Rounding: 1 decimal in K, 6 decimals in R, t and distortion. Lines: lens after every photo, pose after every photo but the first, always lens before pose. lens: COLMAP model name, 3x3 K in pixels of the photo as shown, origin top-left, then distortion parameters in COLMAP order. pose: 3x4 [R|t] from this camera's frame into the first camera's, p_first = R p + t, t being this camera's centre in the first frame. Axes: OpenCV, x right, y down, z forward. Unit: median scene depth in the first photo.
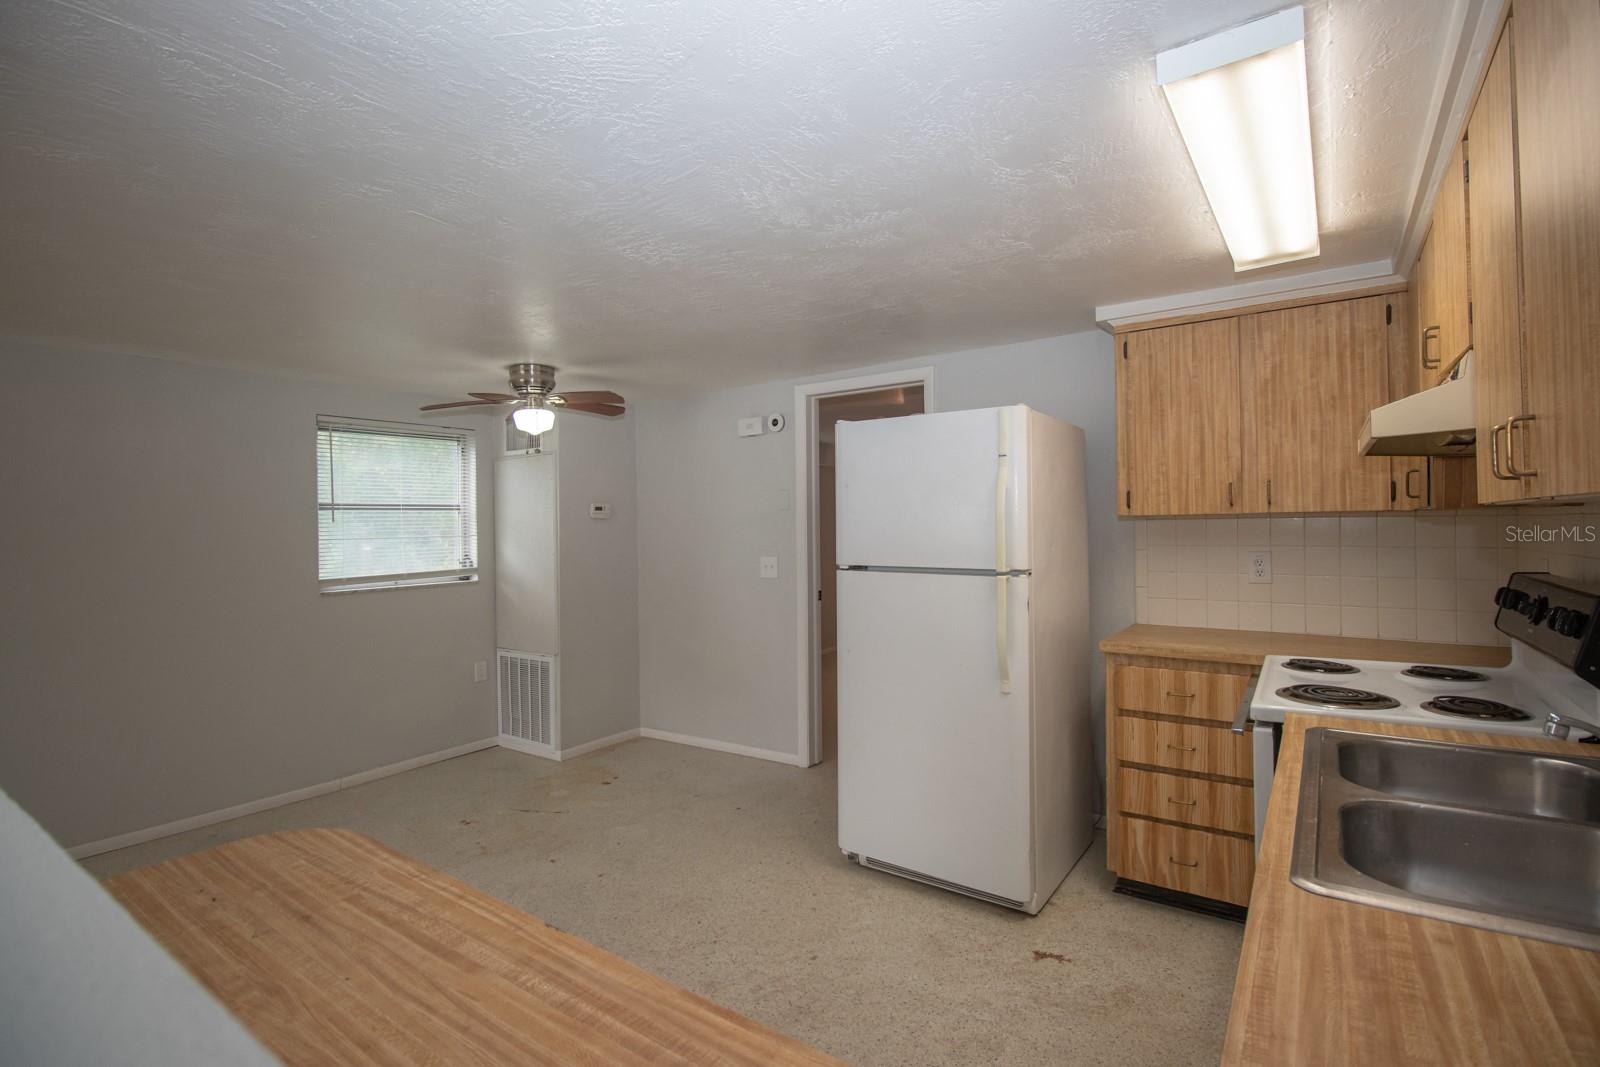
lens RADIAL K [[745.5, 0, 795.6], [0, 745.5, 521.3], [0, 0, 1]] dist [-0.001057, -0.012212]
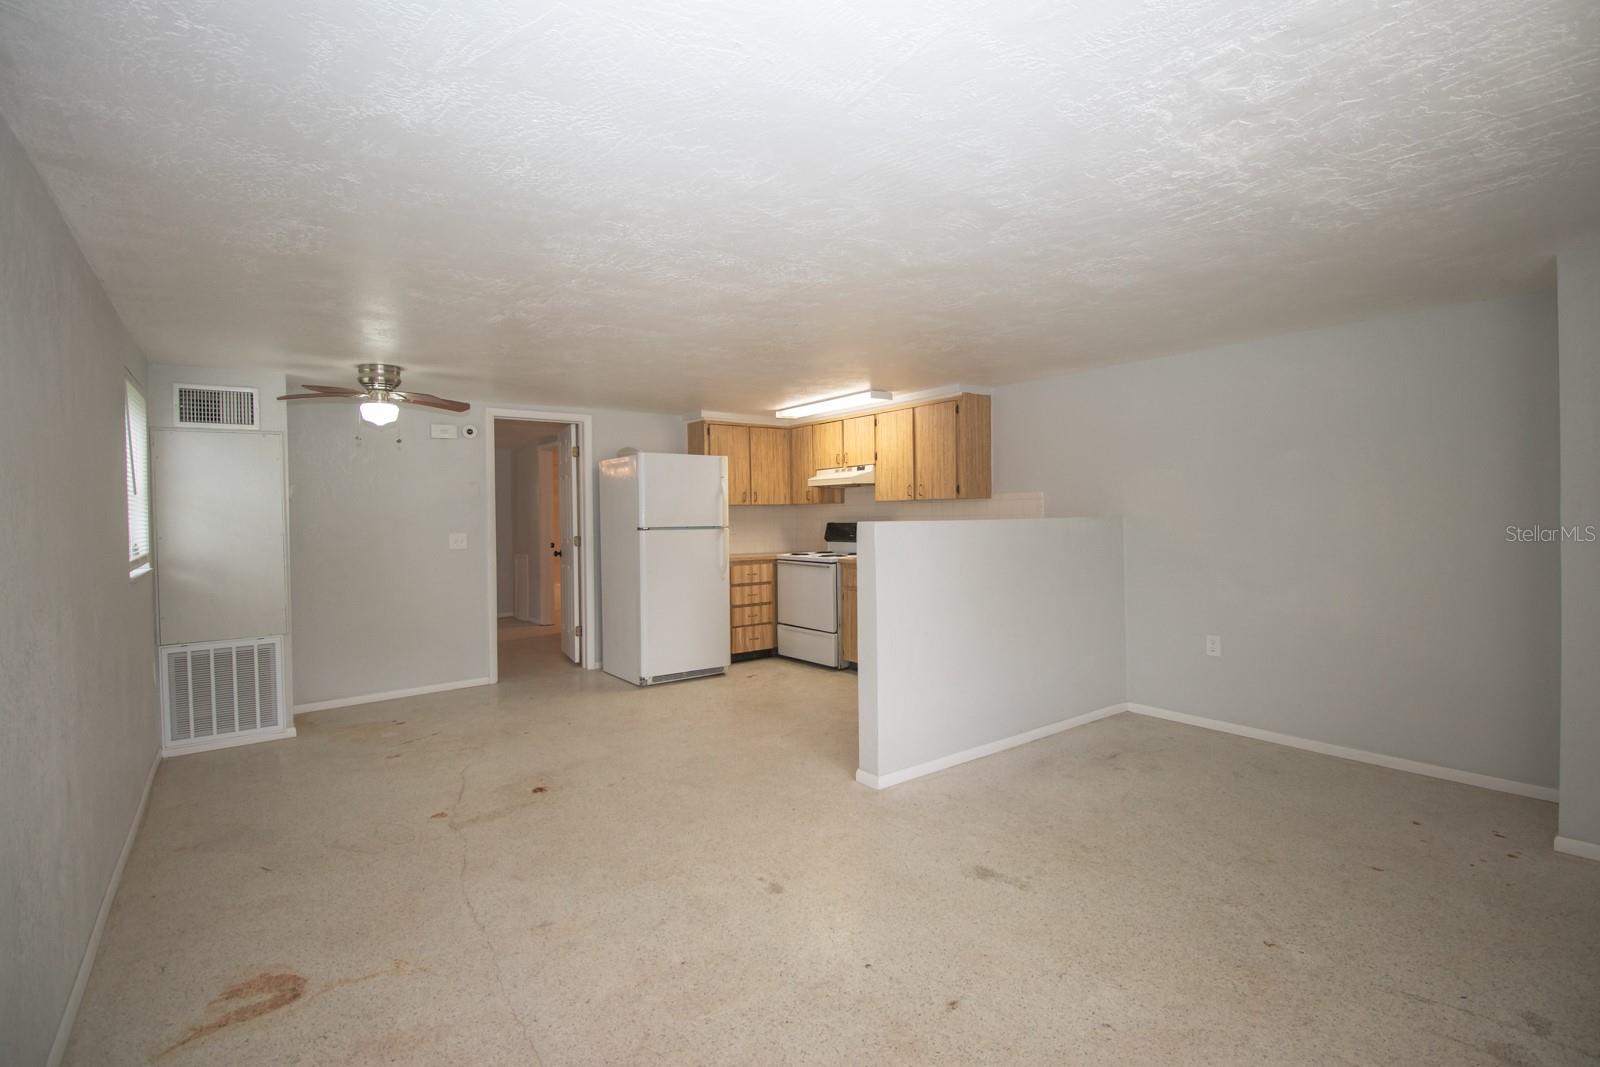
lens RADIAL K [[740.6, 0, 800.0], [0, 740.6, 533.5], [0, 0, 1]] dist [-0.001130, -0.018783]
pose [[0.311987, -0.014013, 0.949983, -1.666812], [0.005172, 0.999901, 0.013051, 0.053110], [-0.950072, 0.000841, 0.312029, 0.039305]]
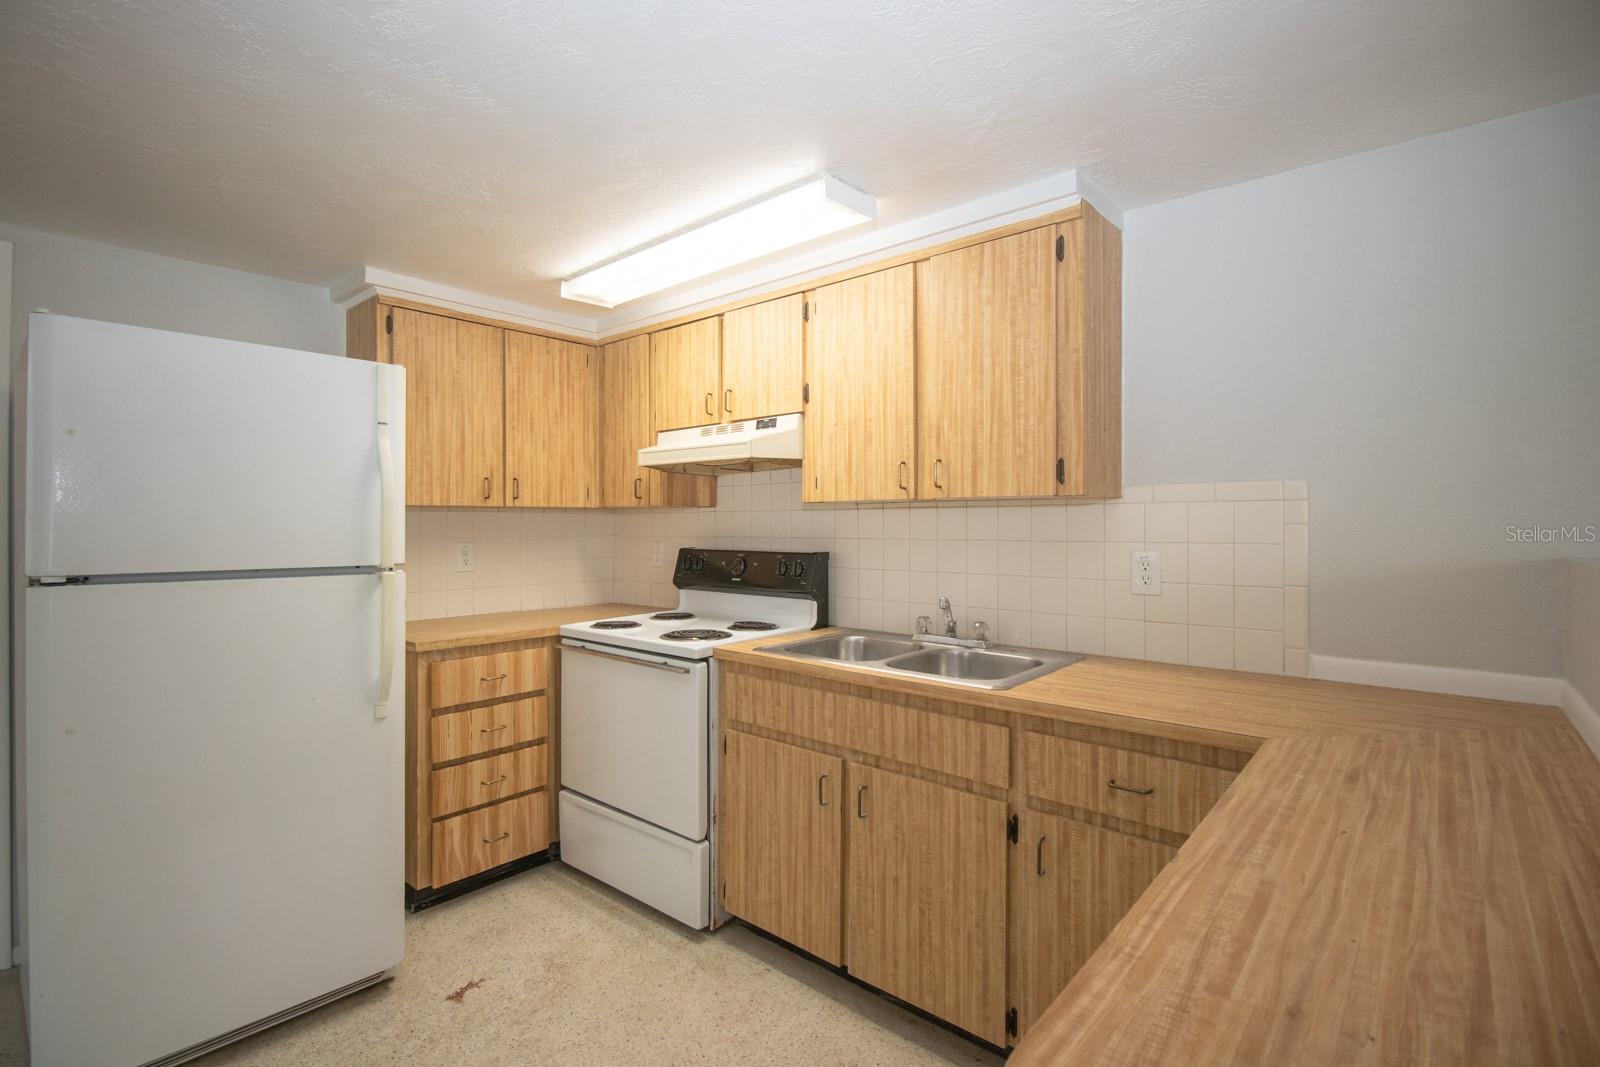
lens RADIAL K [[745.5, 0, 795.6], [0, 745.5, 521.3], [0, 0, 1]] dist [-0.001057, -0.012212]
pose [[0.104672, 0.015973, 0.994378, -0.427169], [-0.005321, 0.999866, -0.015501, 0.025060], [-0.994493, -0.003668, 0.104743, 0.422550]]
